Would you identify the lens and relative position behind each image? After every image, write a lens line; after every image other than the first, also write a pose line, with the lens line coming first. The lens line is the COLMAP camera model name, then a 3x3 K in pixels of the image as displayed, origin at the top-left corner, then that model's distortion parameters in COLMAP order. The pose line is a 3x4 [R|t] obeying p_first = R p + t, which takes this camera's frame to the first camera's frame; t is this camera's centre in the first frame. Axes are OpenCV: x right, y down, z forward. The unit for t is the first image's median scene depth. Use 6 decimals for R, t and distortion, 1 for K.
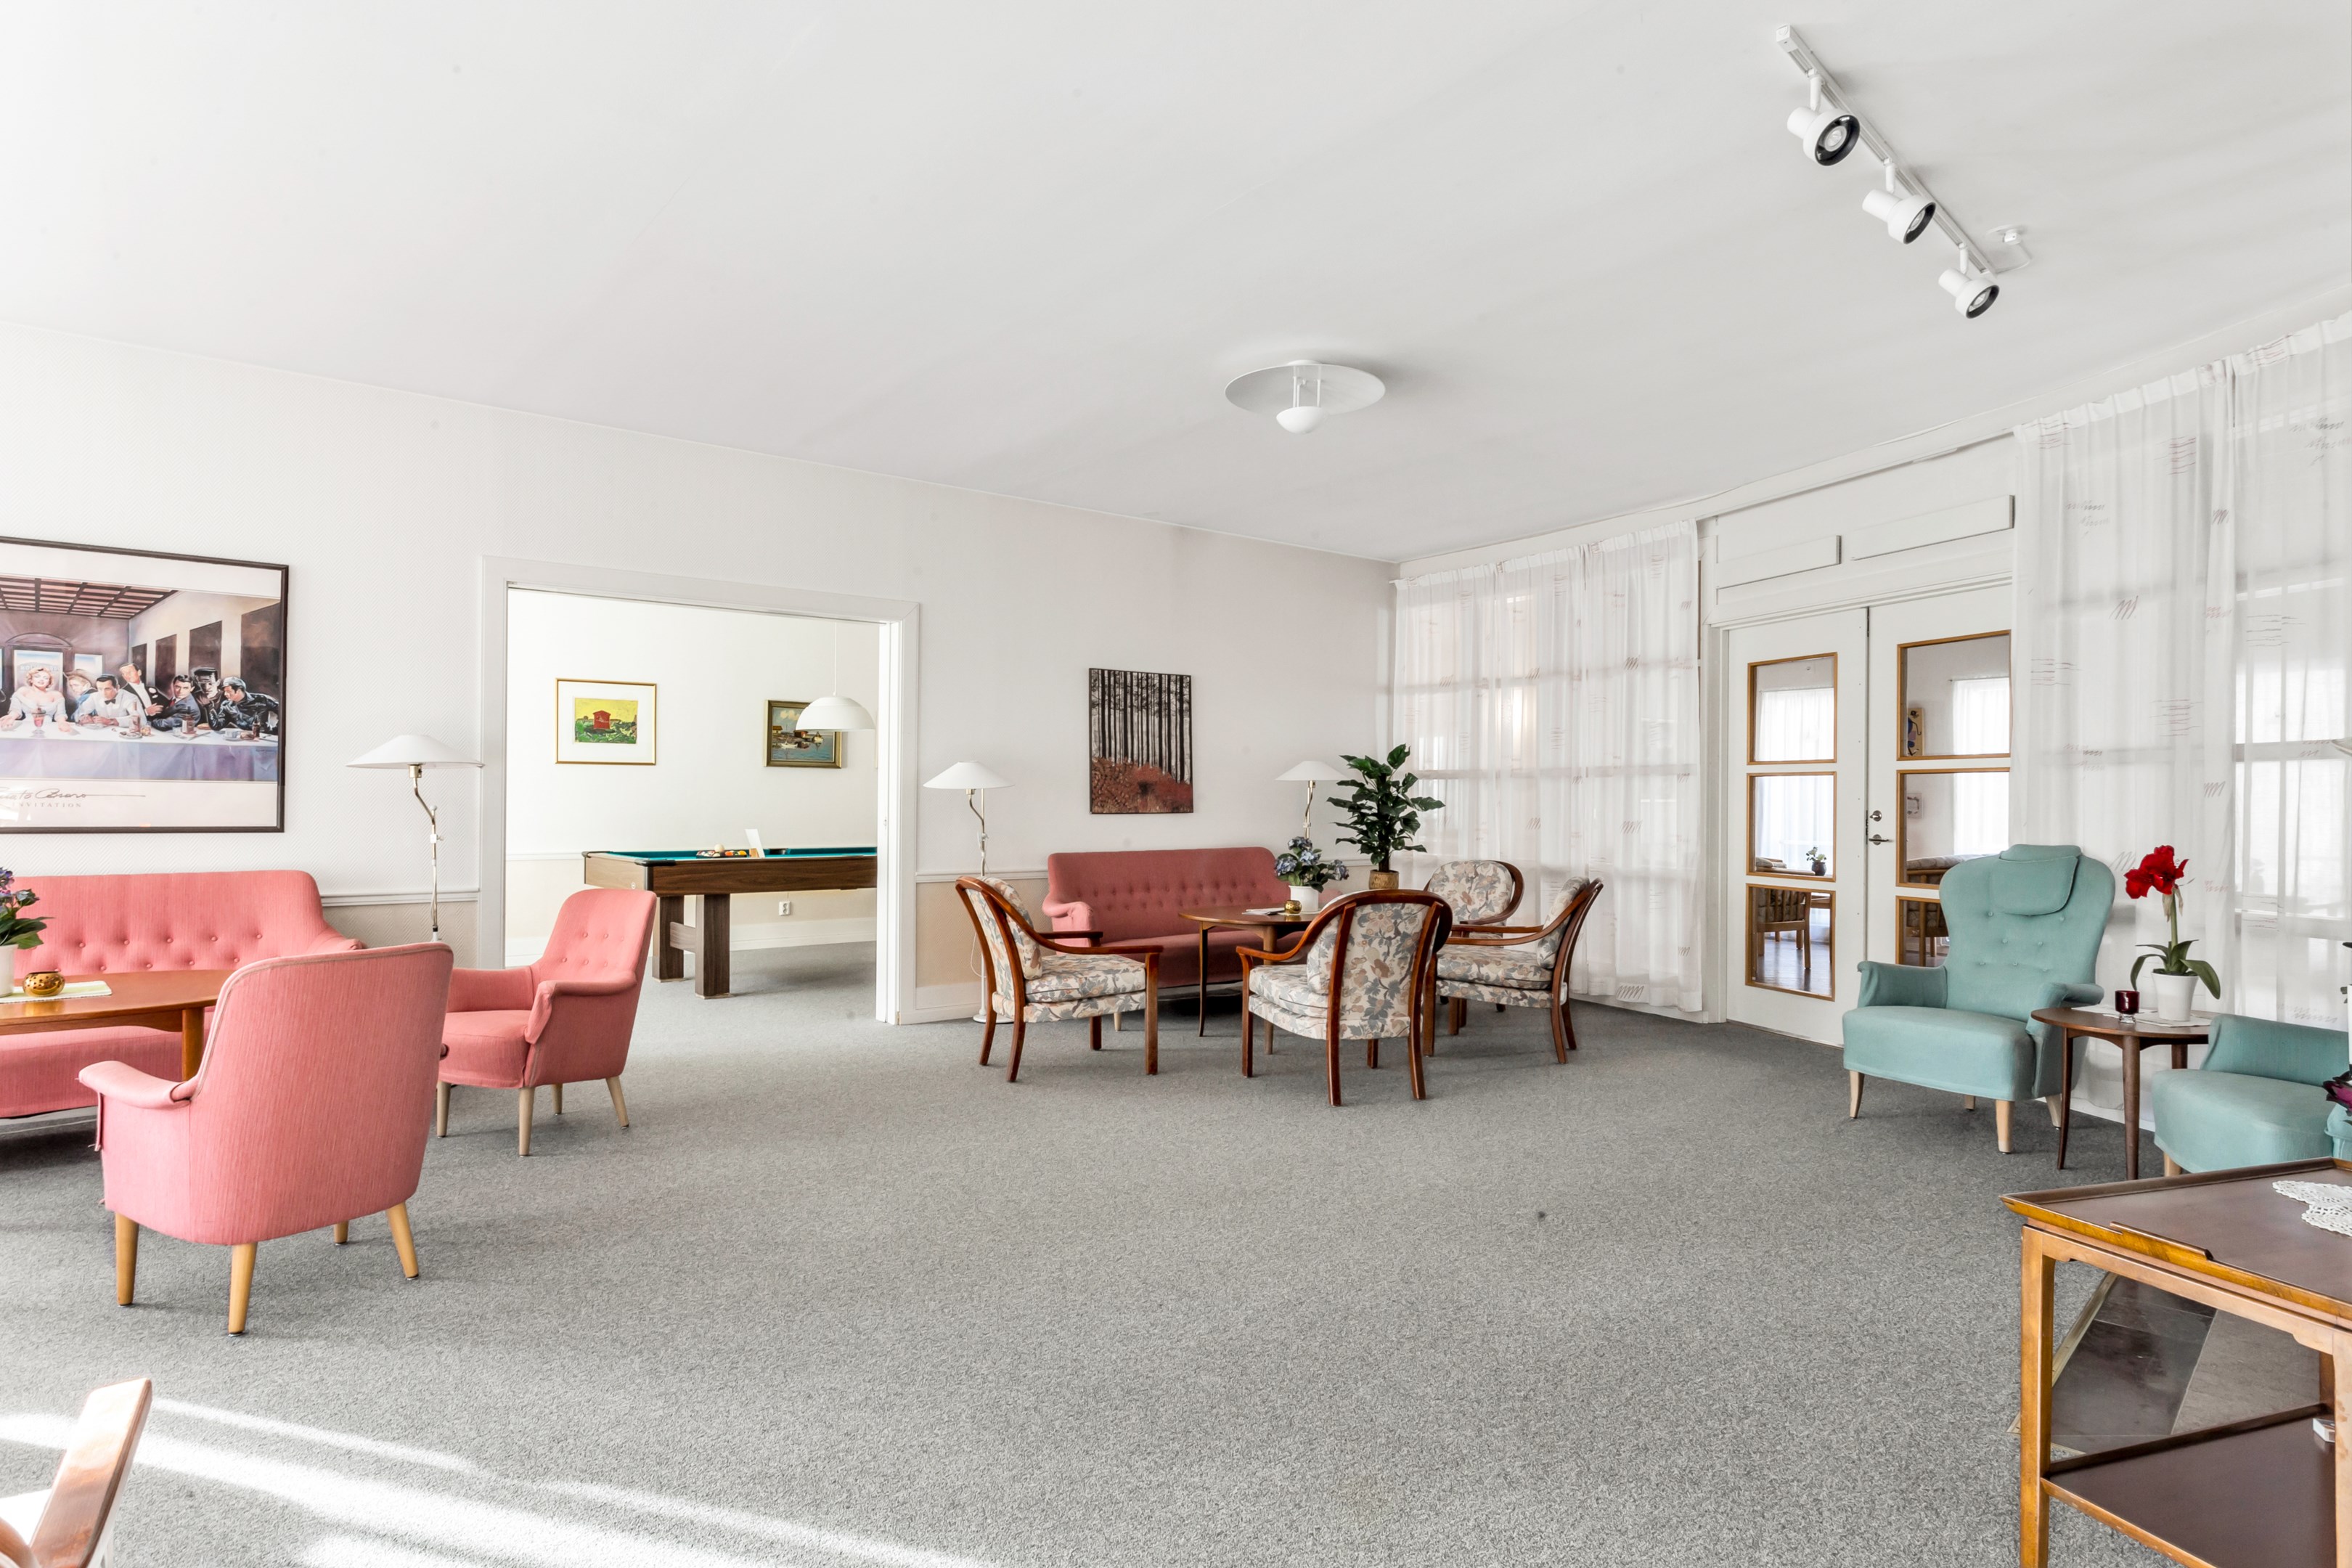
lens RADIAL K [[1286.6, 0, 1174.3], [0, 1286.6, 795.8], [0, 0, 1]] dist [-0.003096, -0.000435]
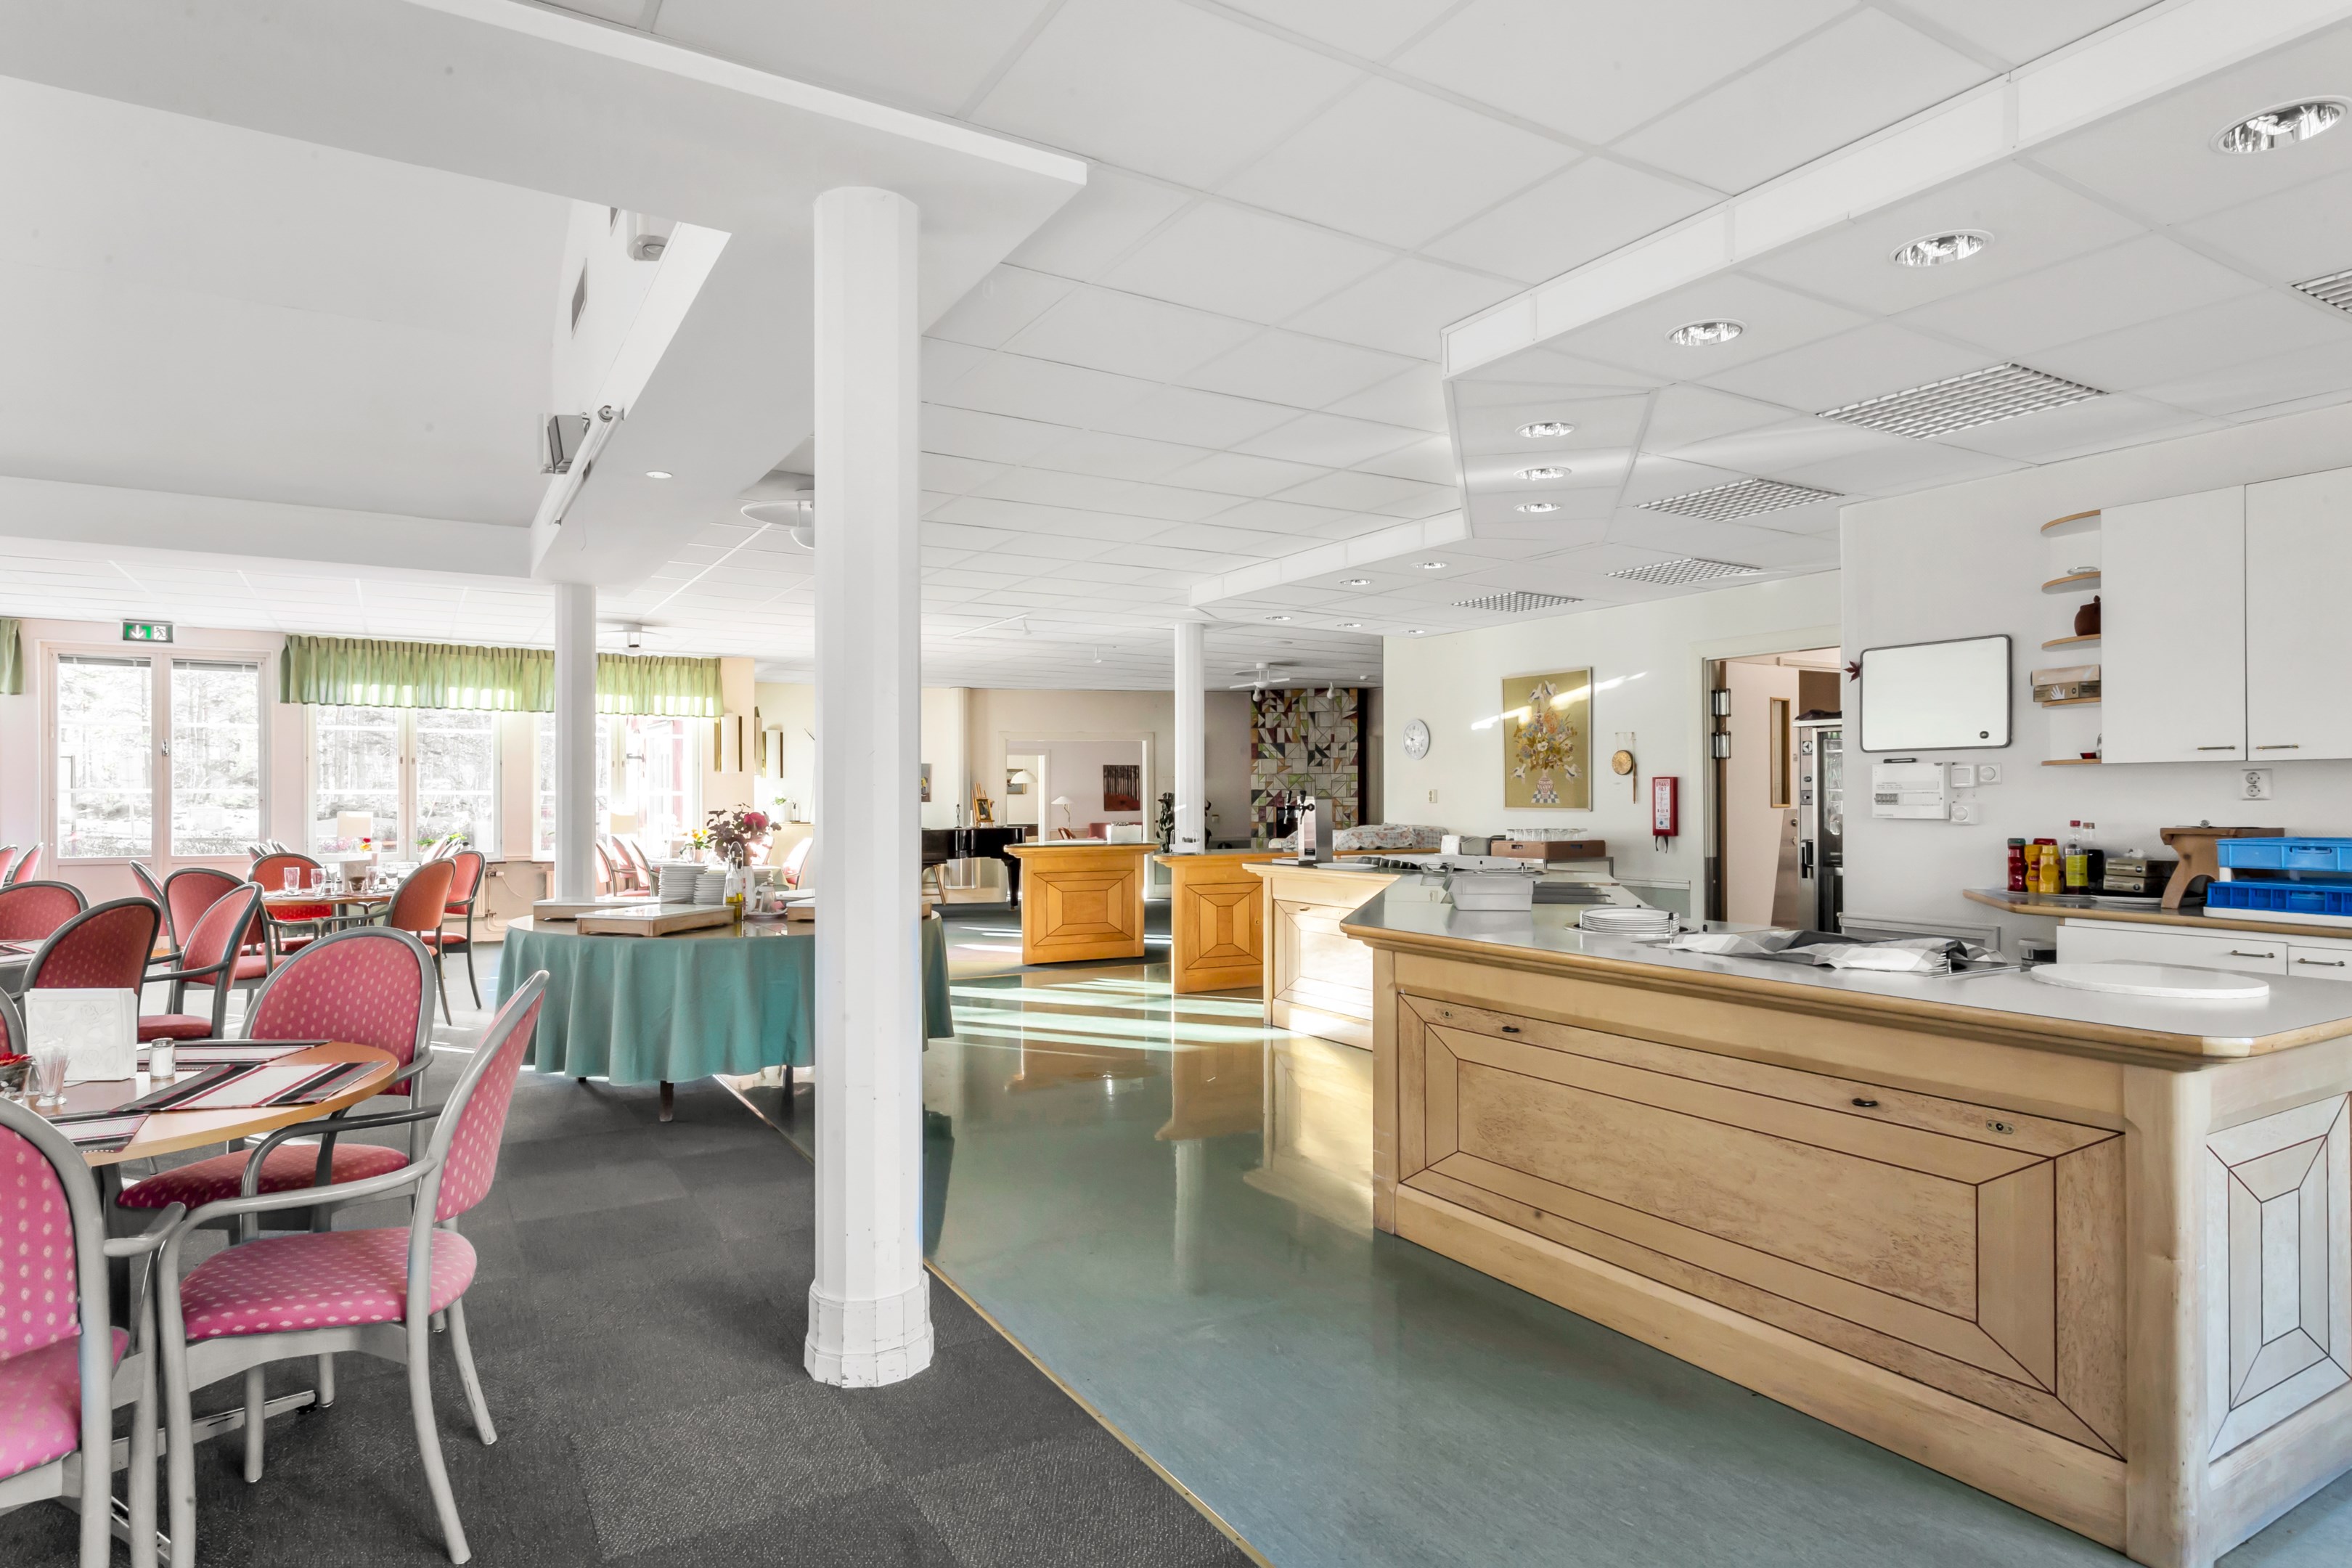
lens RADIAL K [[1286.6, 0, 1174.3], [0, 1286.6, 786.6], [0, 0, 1]] dist [-0.003096, -0.000435]
pose [[0.992299, -0.002971, -0.123829, 0.493833], [0.003073, 0.999995, 0.000635, -0.047167], [0.123826, -0.001010, 0.992303, -2.098186]]
